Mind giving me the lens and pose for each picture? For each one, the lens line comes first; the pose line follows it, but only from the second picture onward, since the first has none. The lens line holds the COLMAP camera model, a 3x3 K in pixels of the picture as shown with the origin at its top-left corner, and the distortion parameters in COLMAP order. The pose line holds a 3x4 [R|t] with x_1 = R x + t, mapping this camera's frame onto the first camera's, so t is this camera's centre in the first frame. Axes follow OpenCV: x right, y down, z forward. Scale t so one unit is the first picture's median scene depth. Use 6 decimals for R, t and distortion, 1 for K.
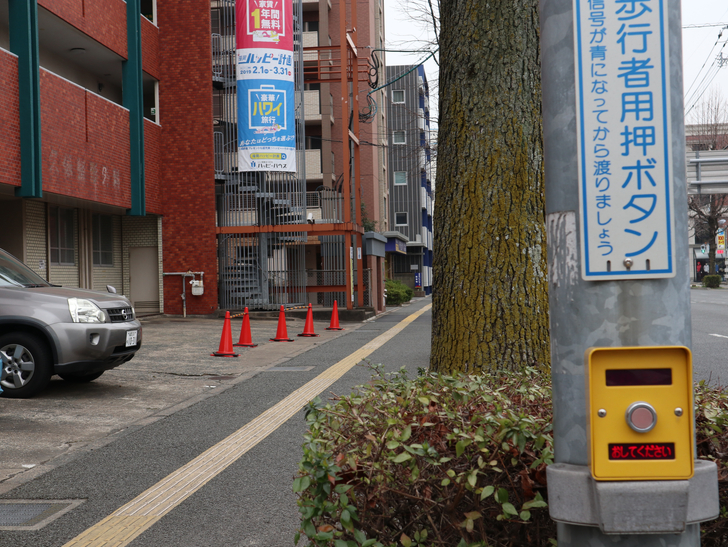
lens RADIAL K [[1404.2, 0, 364.0], [0, 1404.2, 273.5], [0, 0, 1]] dist [-0.025071, -0.013601]
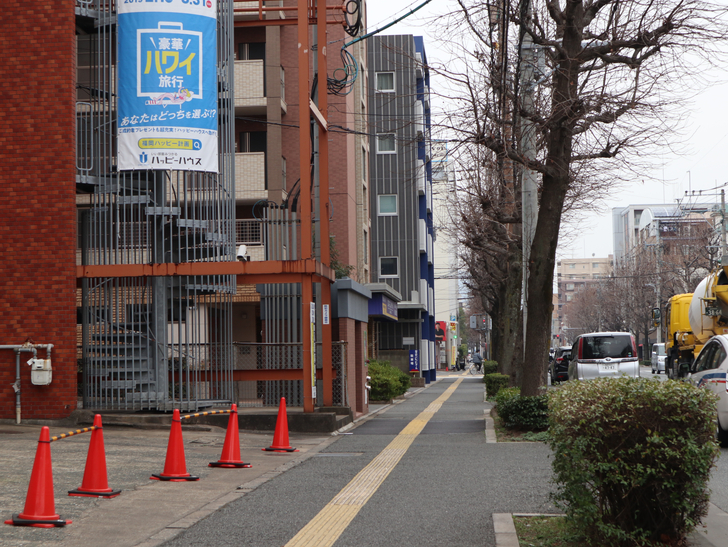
lens RADIAL K [[1404.2, 0, 364.0], [0, 1404.2, 273.5], [0, 0, 1]] dist [-0.025071, -0.013601]
pose [[0.999537, 0.008453, 0.029218, -0.004845], [-0.006779, 0.998356, -0.056920, 0.001788], [-0.029652, 0.056696, 0.997951, 0.423932]]
